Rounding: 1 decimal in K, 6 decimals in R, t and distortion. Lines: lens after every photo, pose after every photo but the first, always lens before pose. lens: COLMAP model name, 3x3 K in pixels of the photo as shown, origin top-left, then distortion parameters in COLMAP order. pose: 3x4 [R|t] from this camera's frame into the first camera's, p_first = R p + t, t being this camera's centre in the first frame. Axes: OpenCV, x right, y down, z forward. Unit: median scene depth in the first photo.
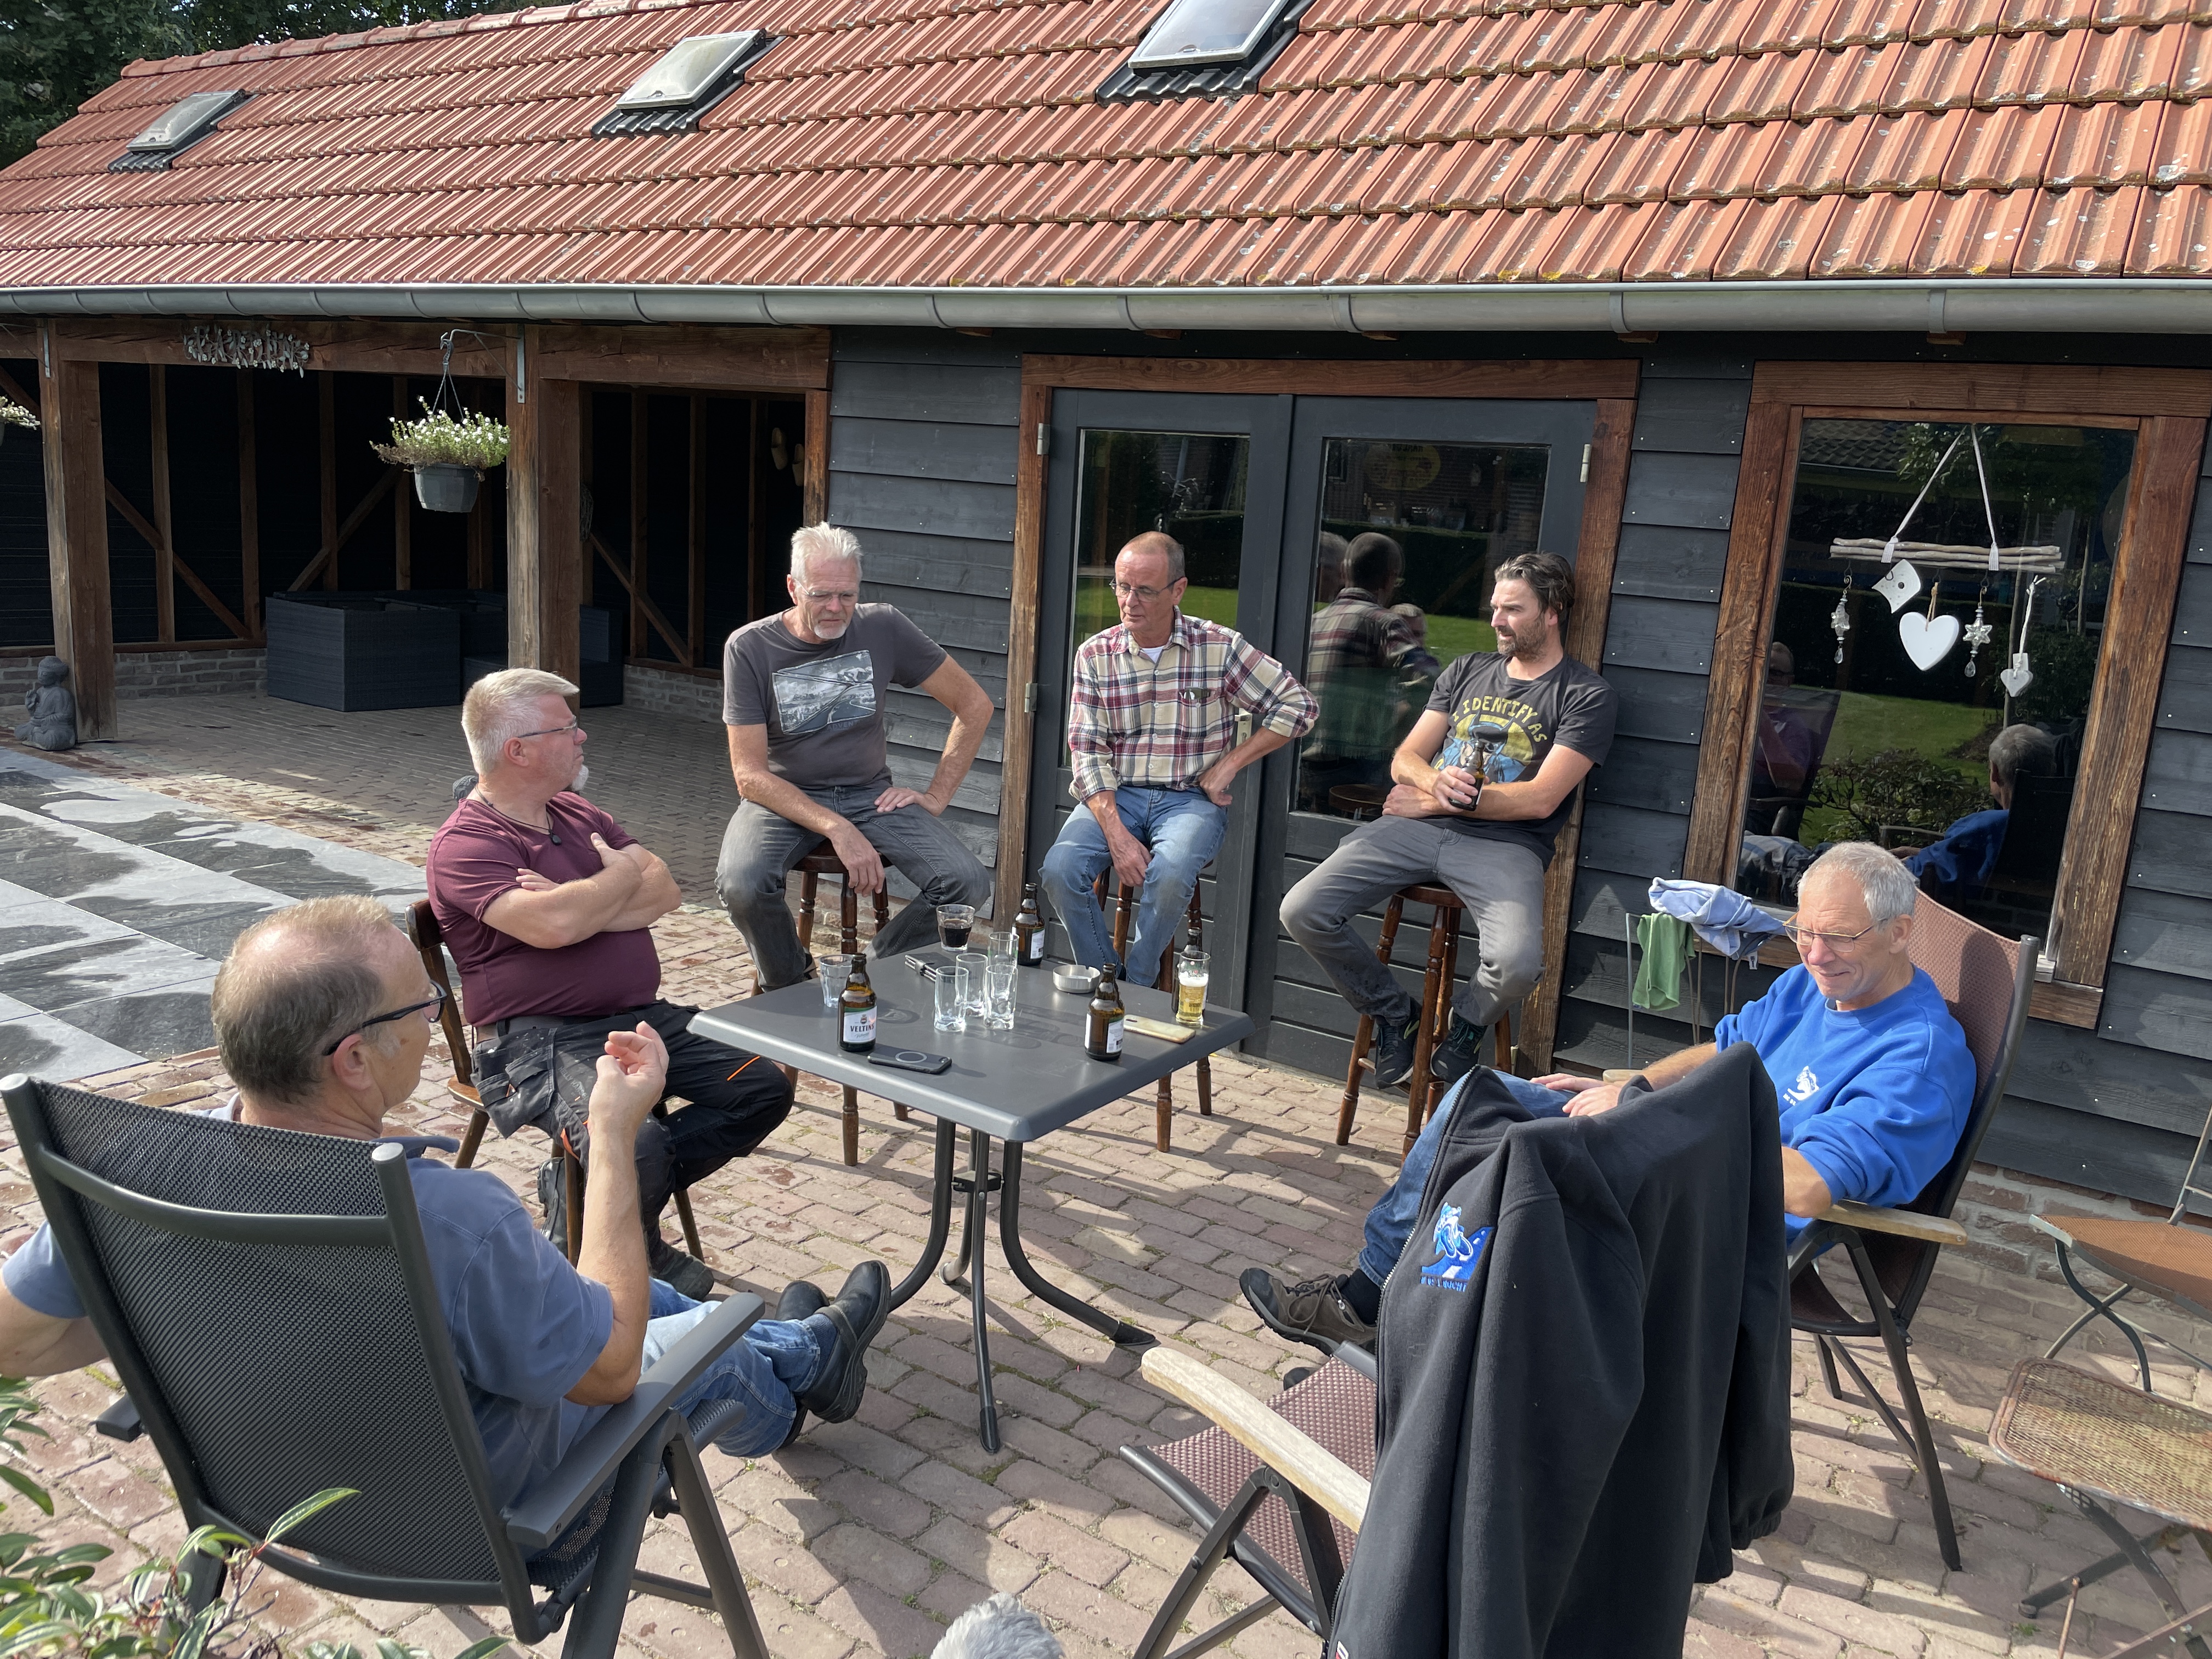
lens RADIAL K [[1689.3, 0, 1163.6], [0, 1689.3, 823.7], [0, 0, 1]] dist [0.081808, -0.120394]
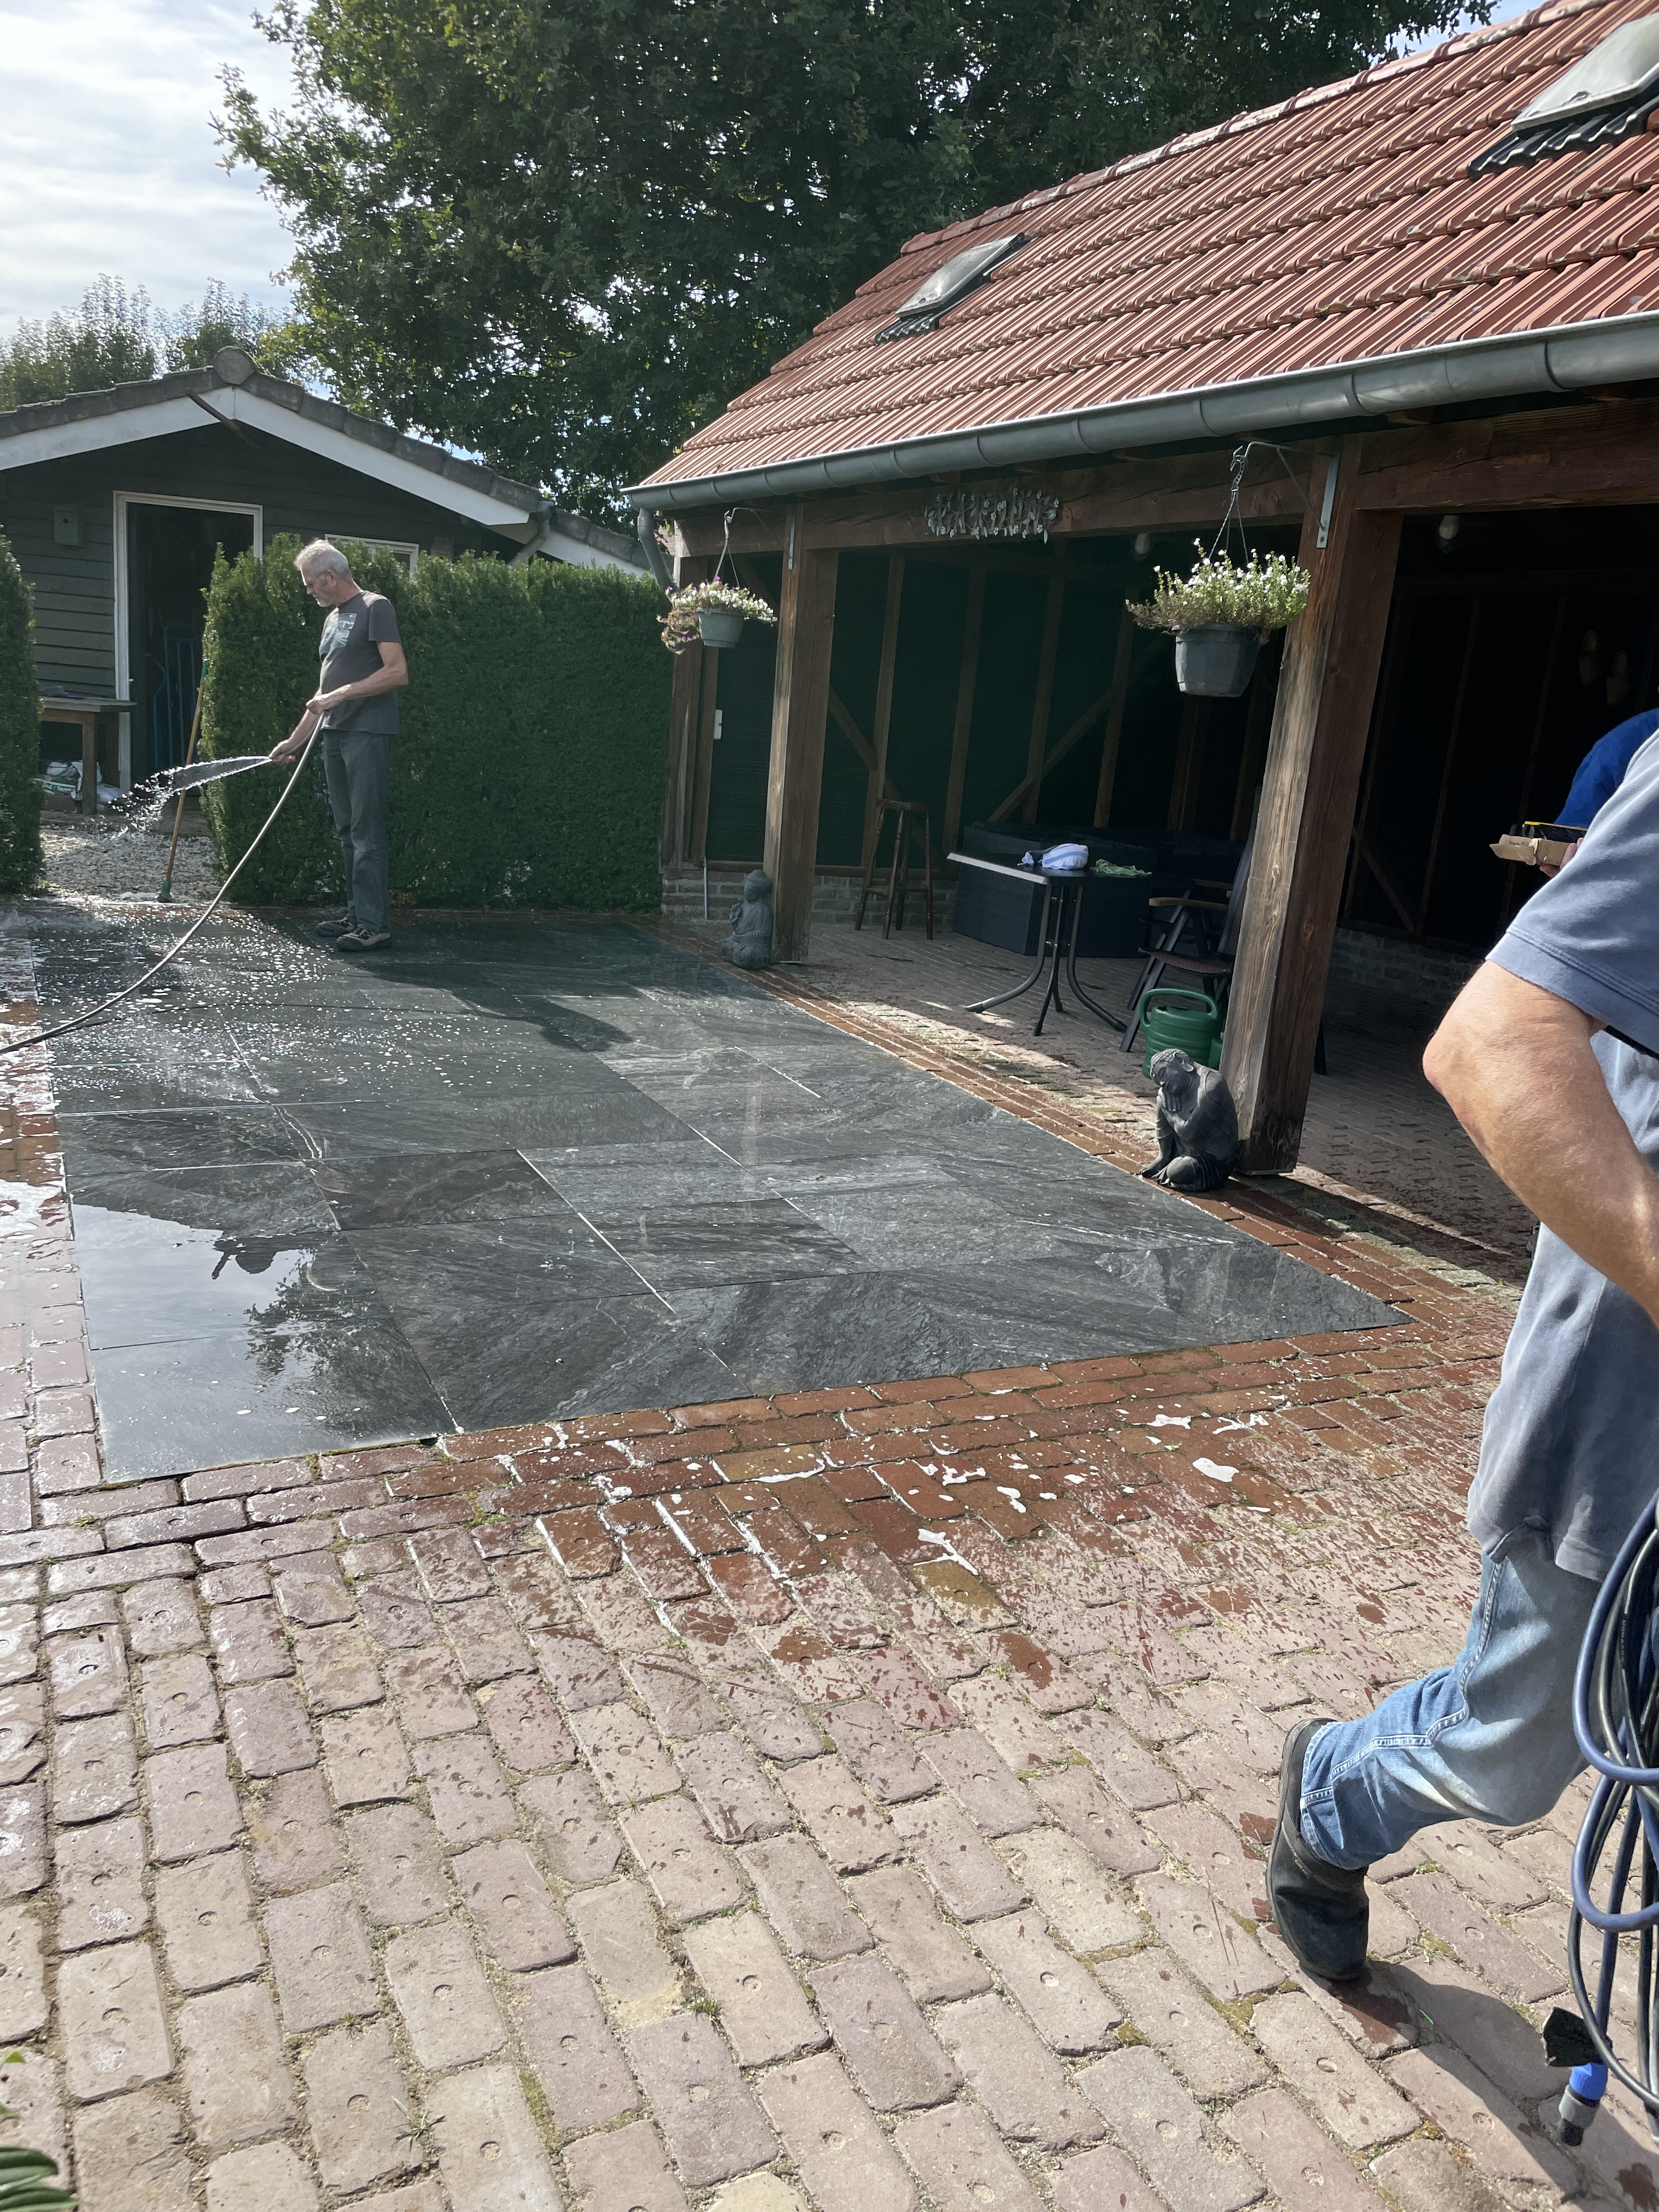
lens RADIAL K [[1689.3, 0, 828.8], [0, 1689.3, 1114.1], [0, 0, 1]] dist [0.081808, -0.120394]
pose [[0.848342, 0.136292, -0.511605, -0.136317], [-0.131560, 0.990256, 0.045653, -0.013426], [0.512842, 0.028577, 0.858007, 0.254099]]
